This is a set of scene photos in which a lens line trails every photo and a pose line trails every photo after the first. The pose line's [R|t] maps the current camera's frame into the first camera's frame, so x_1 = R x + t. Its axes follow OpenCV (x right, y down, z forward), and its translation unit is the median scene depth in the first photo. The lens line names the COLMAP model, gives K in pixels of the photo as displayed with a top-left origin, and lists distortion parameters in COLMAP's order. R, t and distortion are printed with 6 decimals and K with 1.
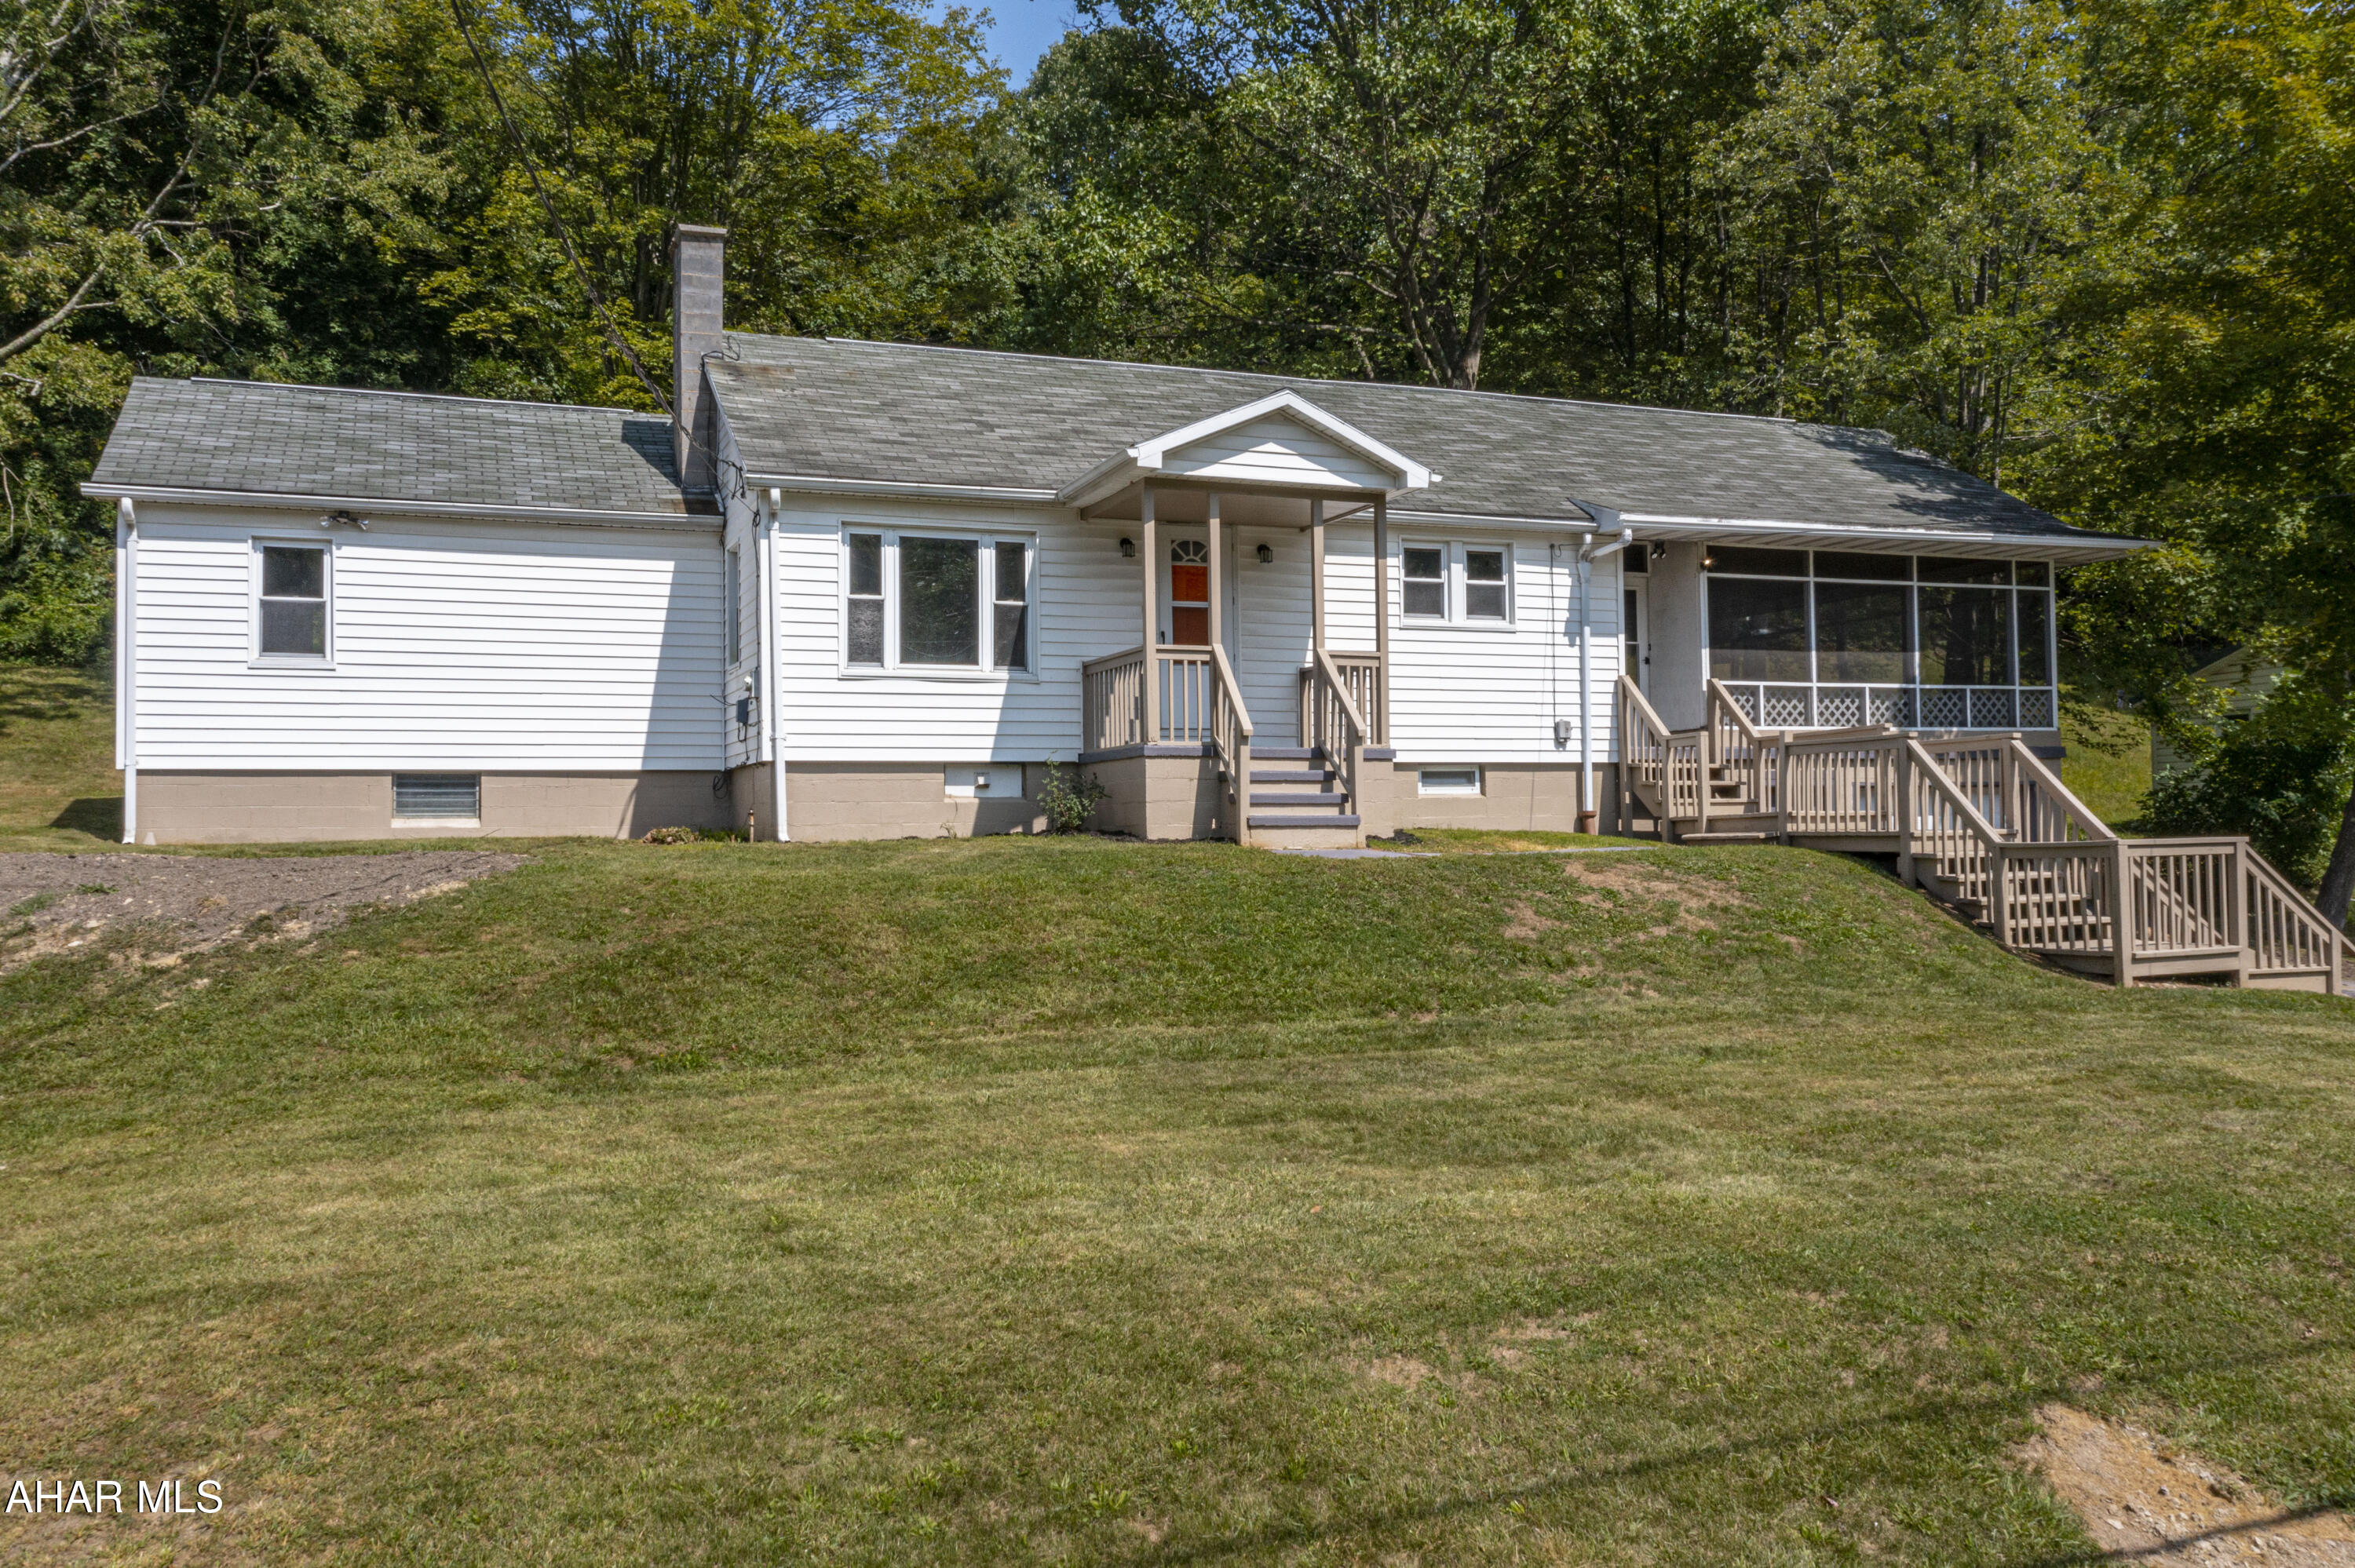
lens RADIAL K [[1853.0, 0, 1187.6], [0, 1853.0, 781.8], [0, 0, 1]] dist [0.004382, -0.001002]
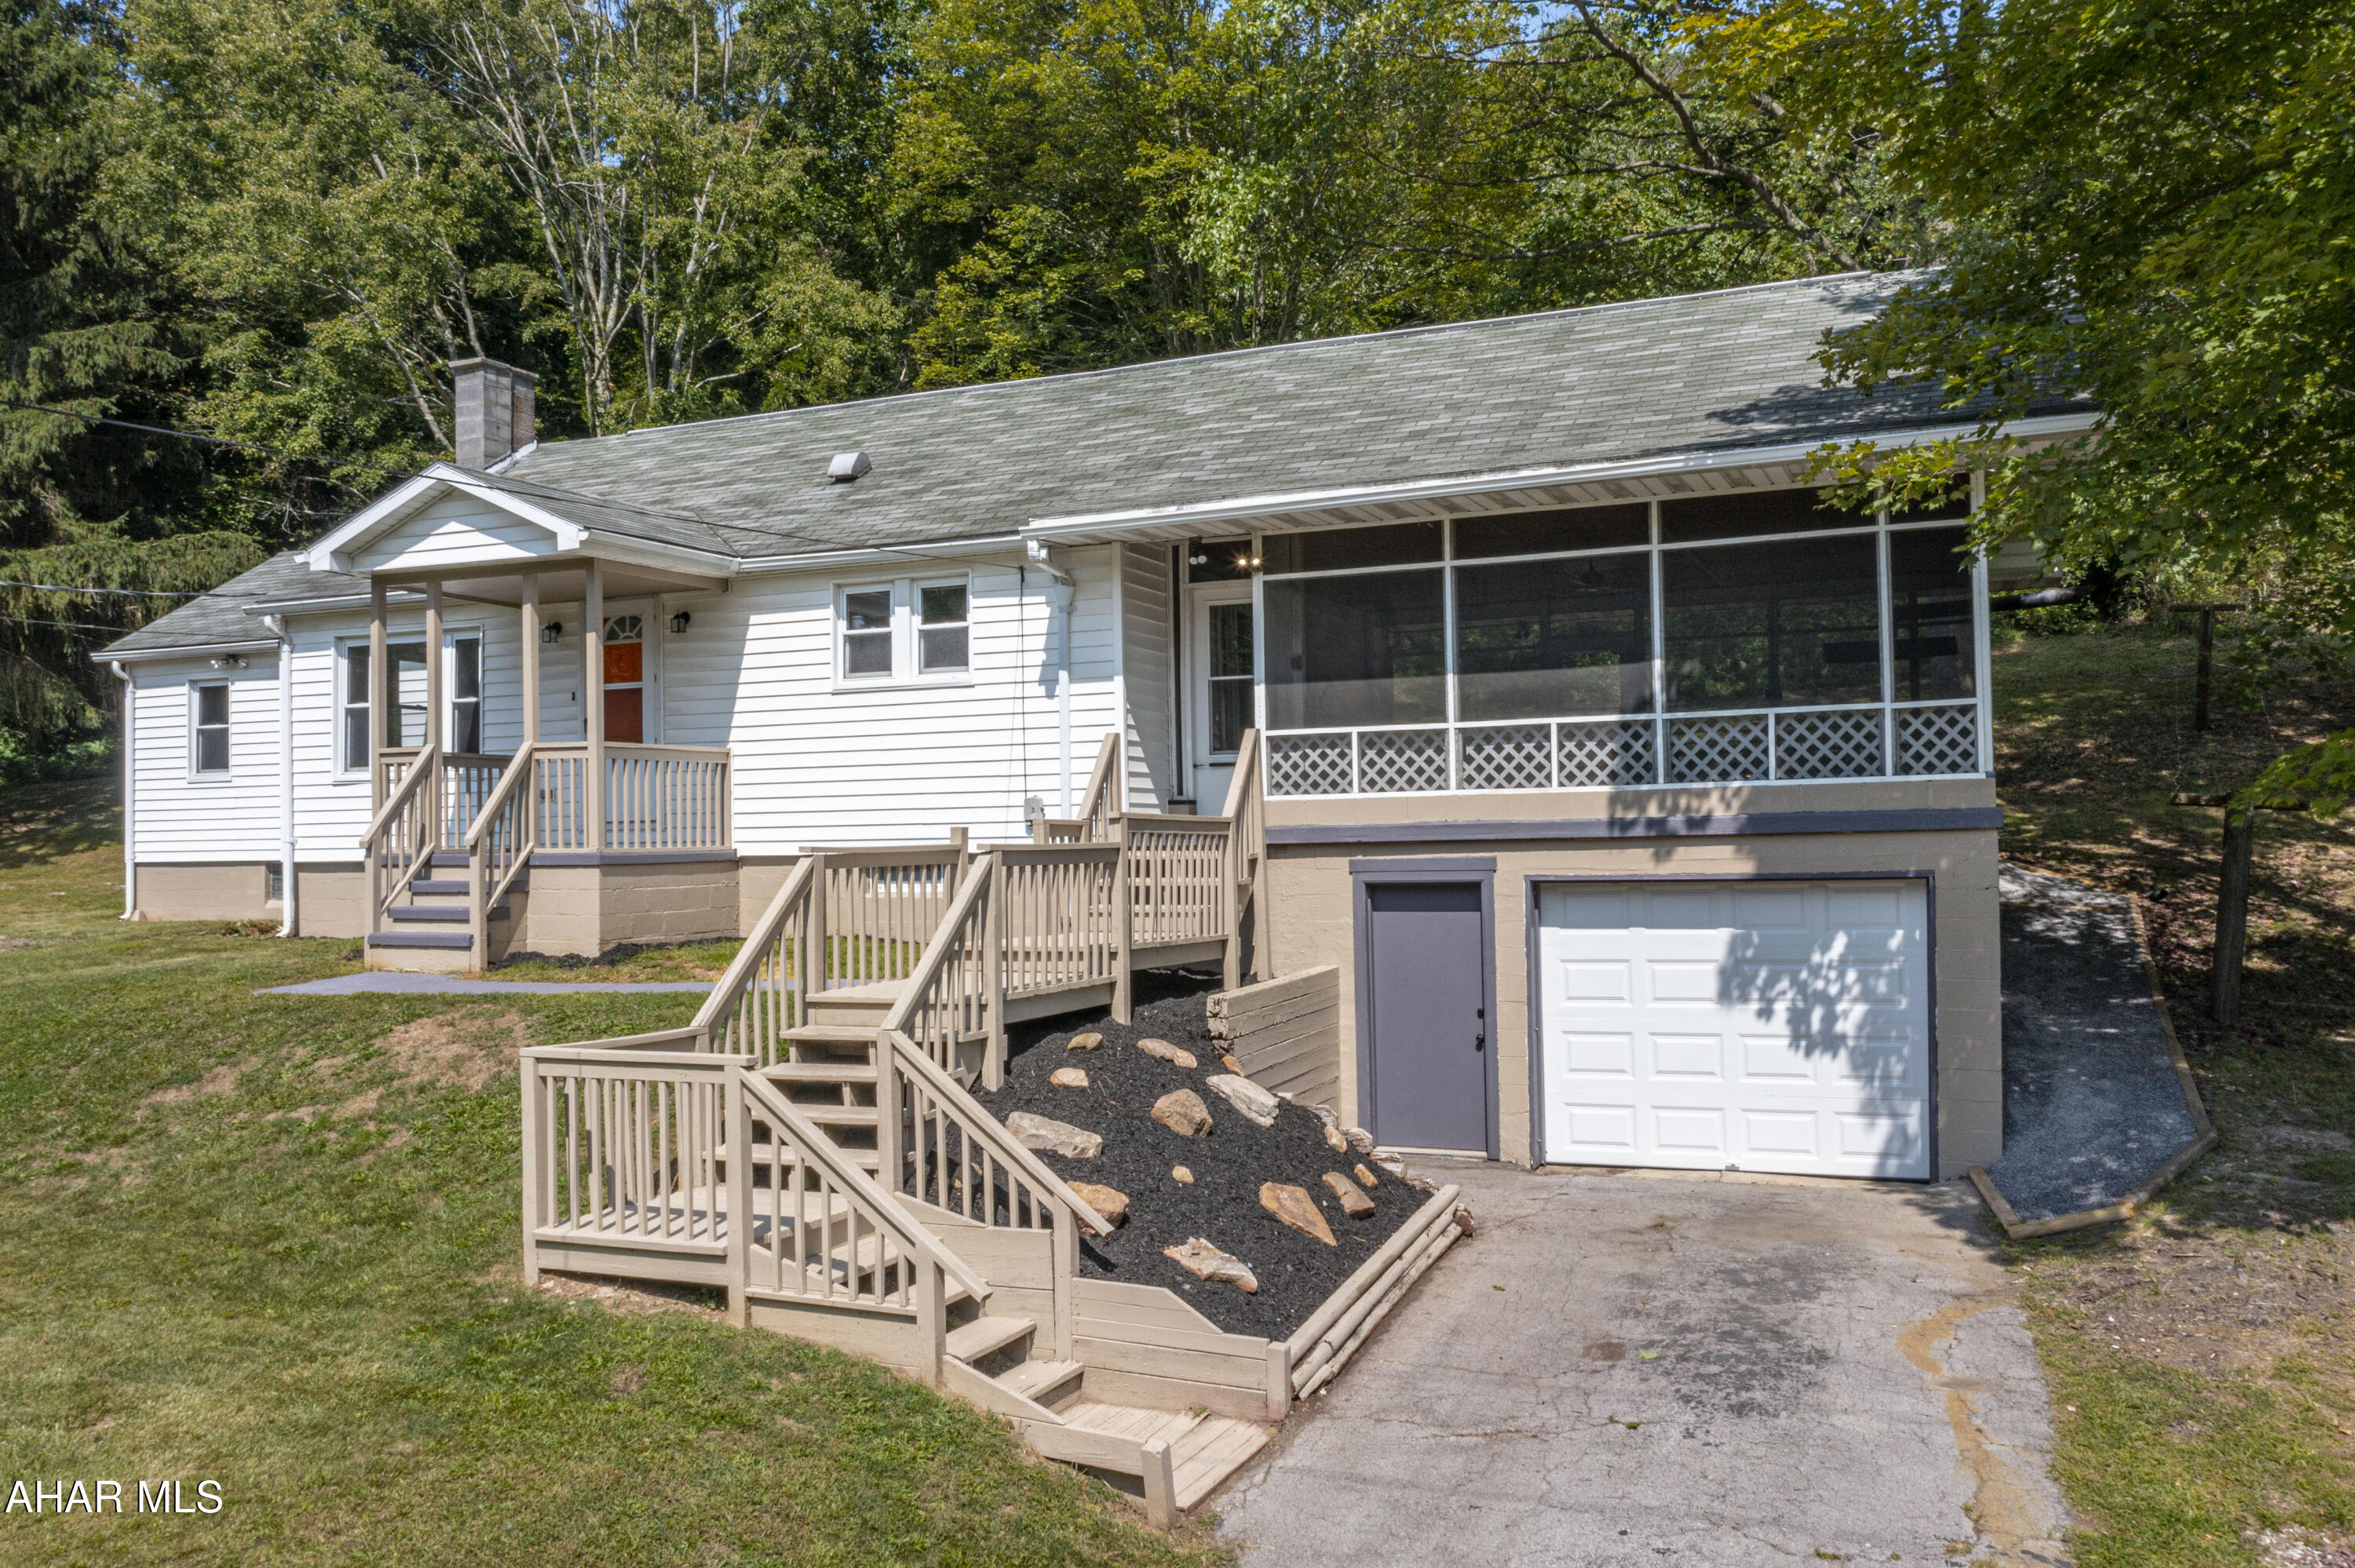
lens RADIAL K [[1853.0, 0, 1155.6], [0, 1853.0, 791.3], [0, 0, 1]] dist [0.004382, -0.001002]
pose [[0.701014, -0.016012, -0.712968, 0.789961], [0.026972, 0.999628, 0.004070, -0.037690], [0.712637, -0.022084, 0.701185, 0.509904]]
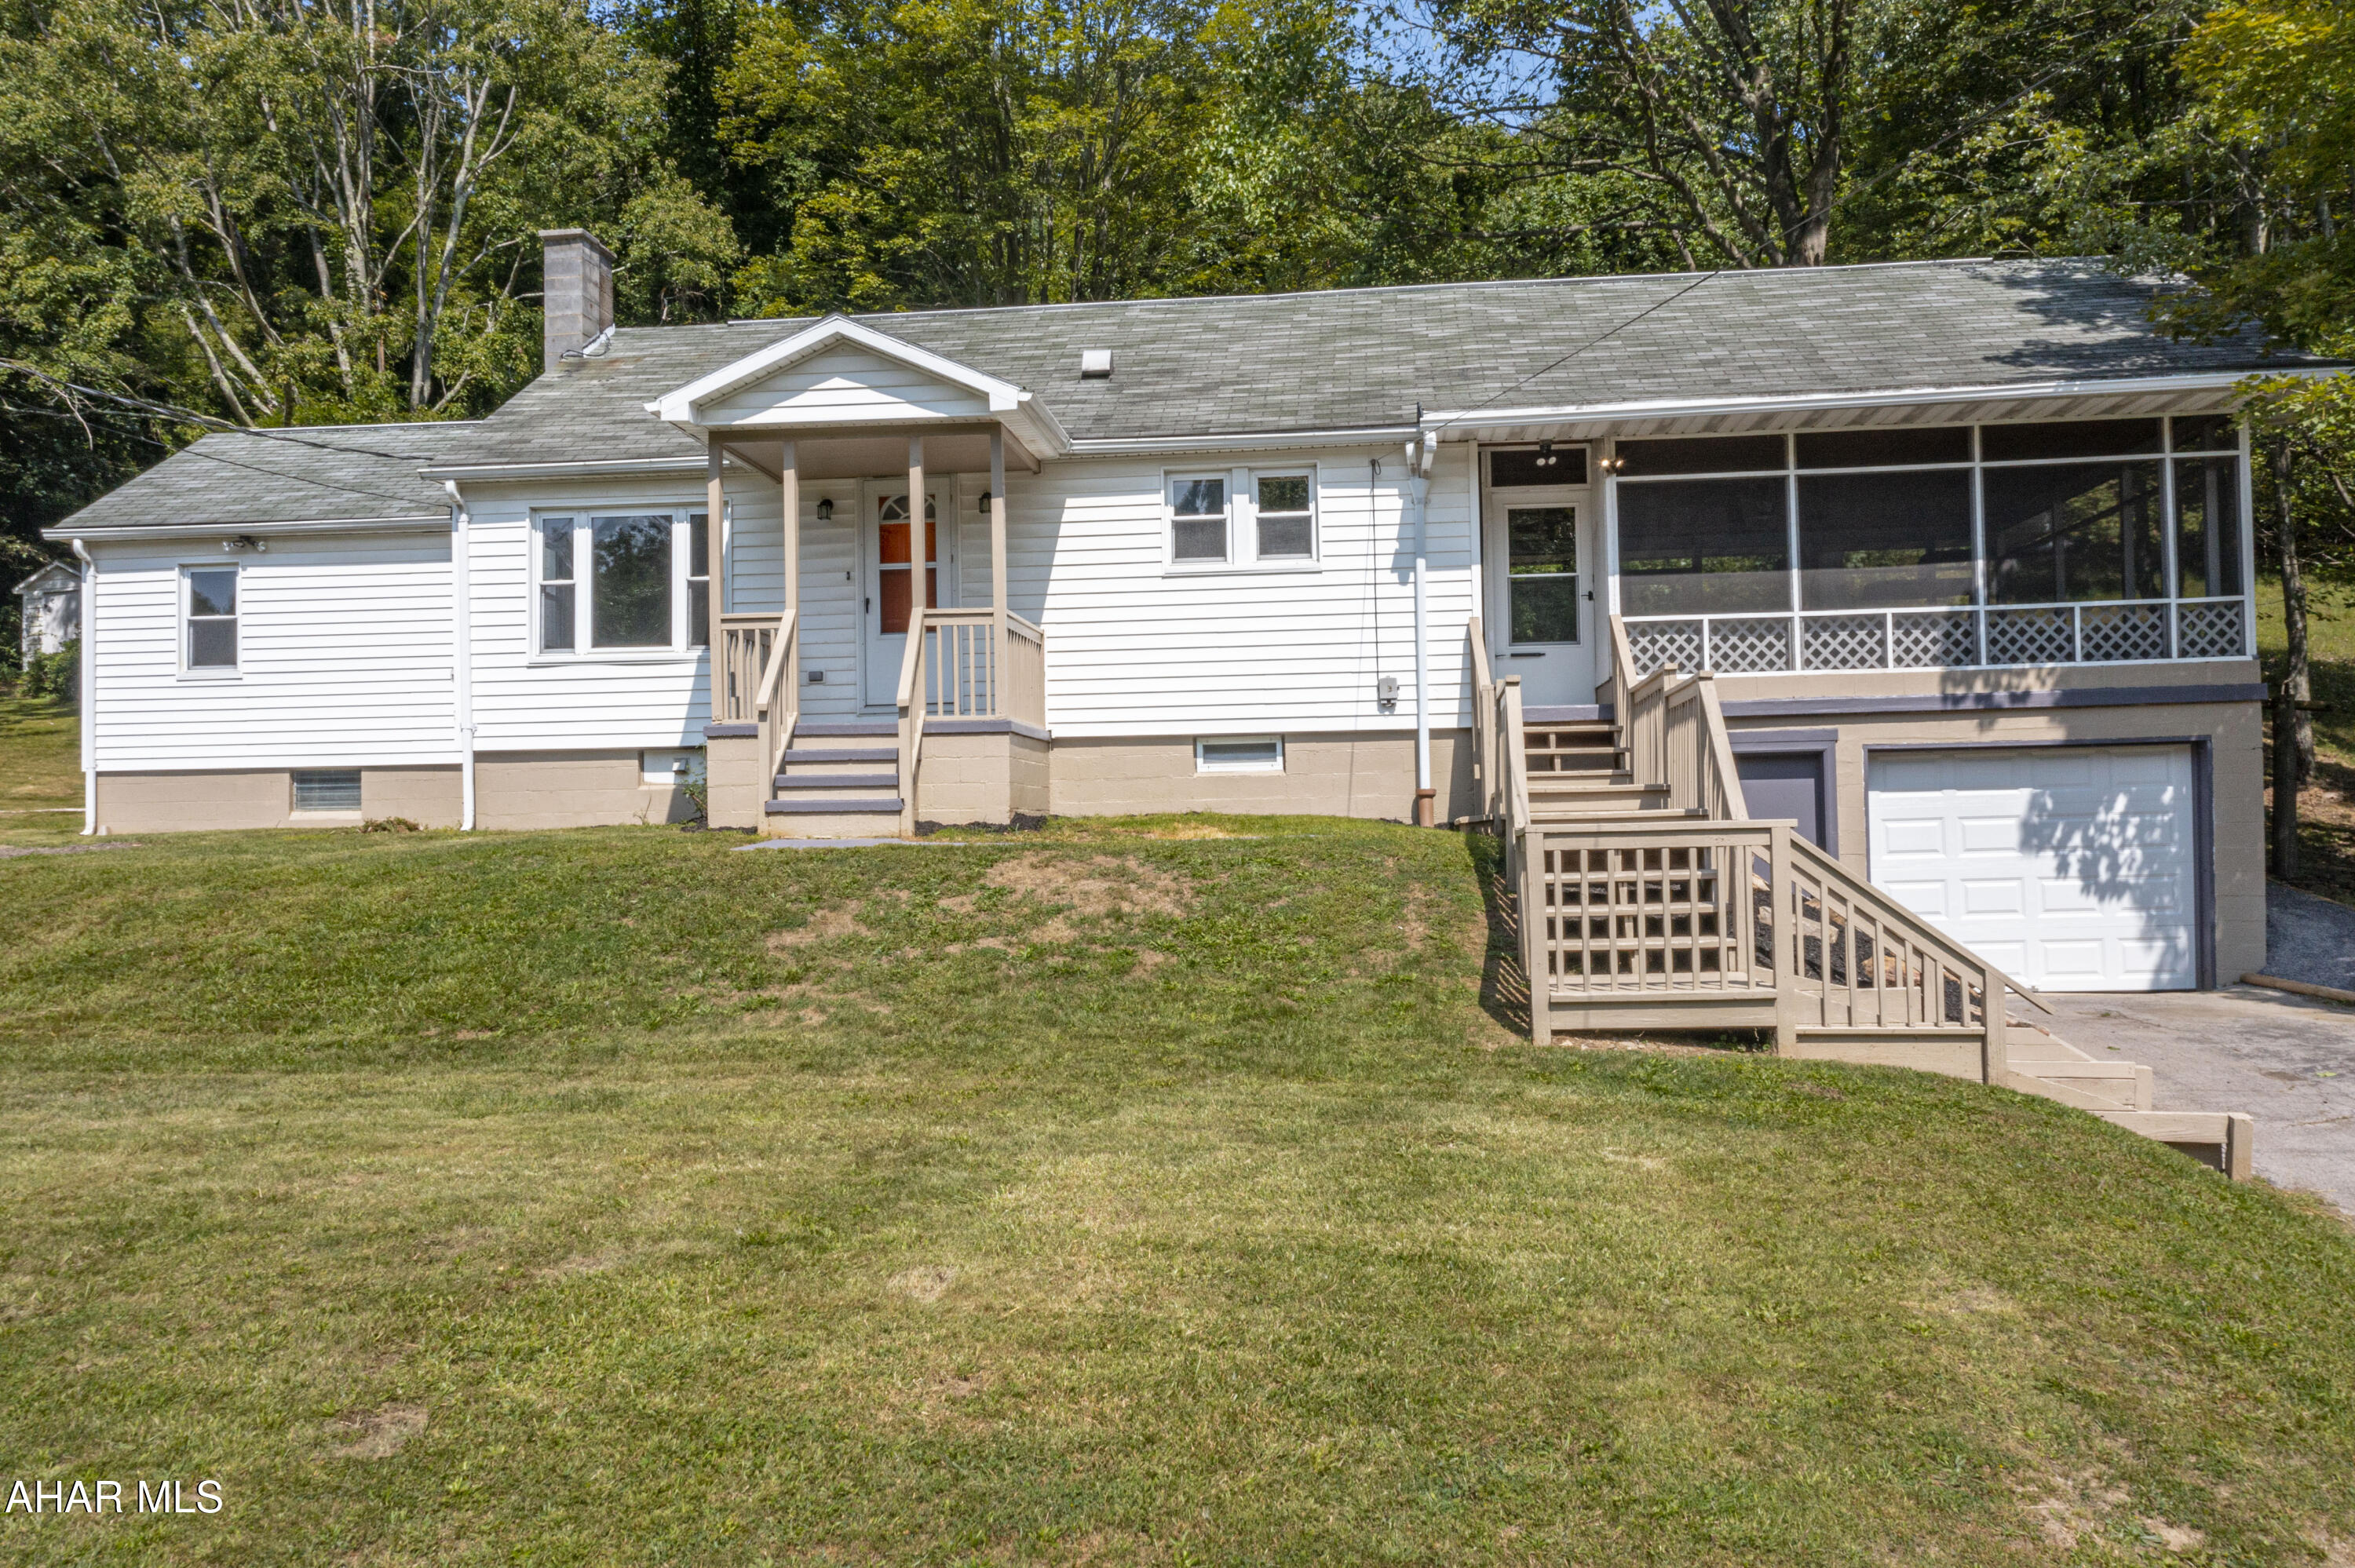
lens RADIAL K [[1853.0, 0, 1169.4], [0, 1853.0, 774.7], [0, 0, 1]] dist [0.004382, -0.001002]
pose [[0.883272, -0.017286, -0.468541, 0.501903], [0.019003, 0.999819, -0.001063, 0.008394], [0.468475, -0.007965, 0.883441, 0.247487]]
